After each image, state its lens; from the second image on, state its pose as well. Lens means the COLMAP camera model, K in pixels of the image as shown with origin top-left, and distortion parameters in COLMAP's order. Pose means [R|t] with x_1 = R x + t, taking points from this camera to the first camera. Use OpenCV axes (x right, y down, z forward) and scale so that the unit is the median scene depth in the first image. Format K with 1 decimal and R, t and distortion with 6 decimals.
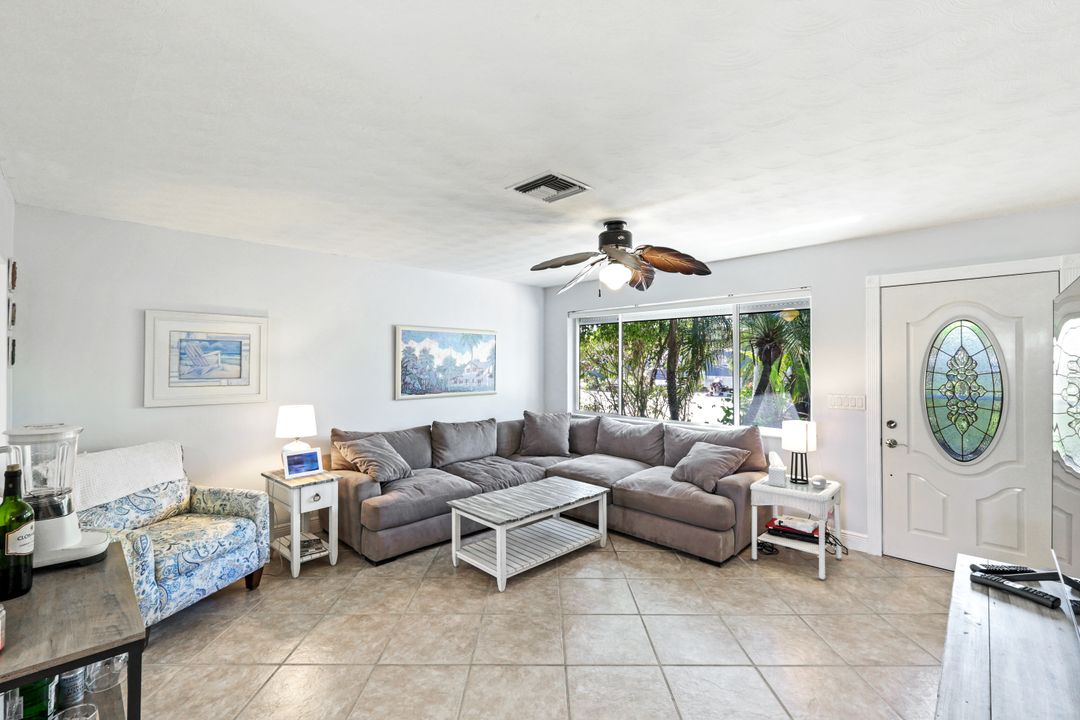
lens RADIAL K [[473.8, 0, 548.7], [0, 473.8, 360.4], [0, 0, 1]] dist [0.006458, -0.000100]
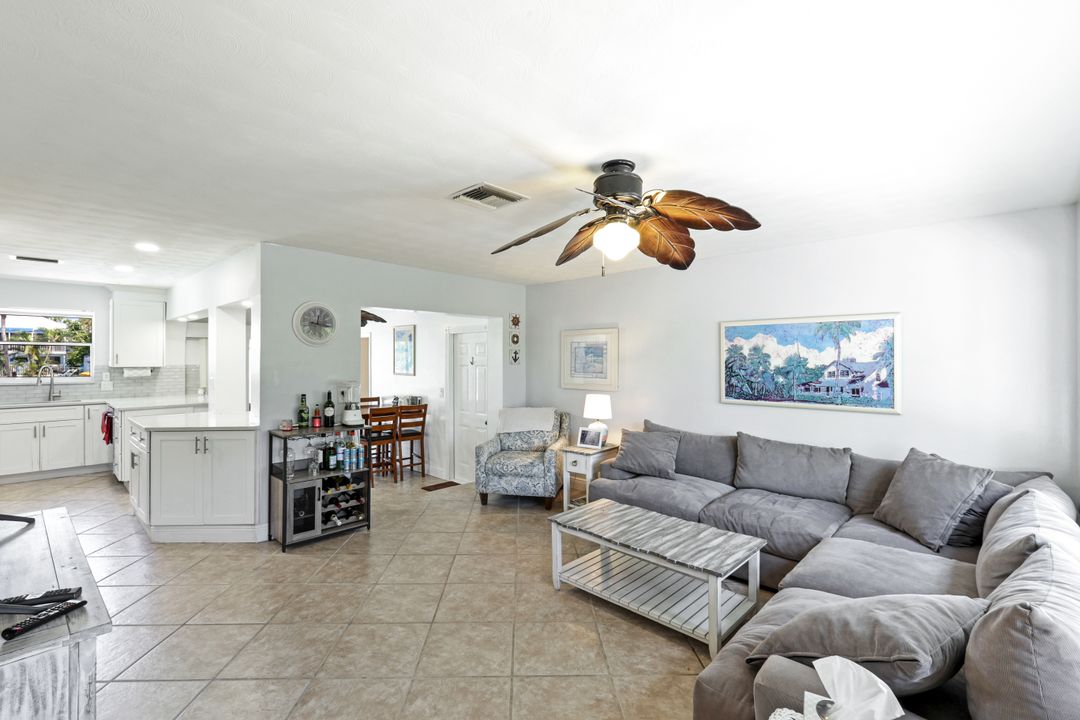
lens RADIAL K [[473.8, 0, 524.5], [0, 473.8, 360.1], [0, 0, 1]] dist [0.006458, -0.000100]
pose [[-0.004326, -0.000663, -0.999990, 0.768892], [0.003200, 0.999995, -0.000677, -0.001272], [0.999986, -0.003203, -0.004323, 0.785943]]
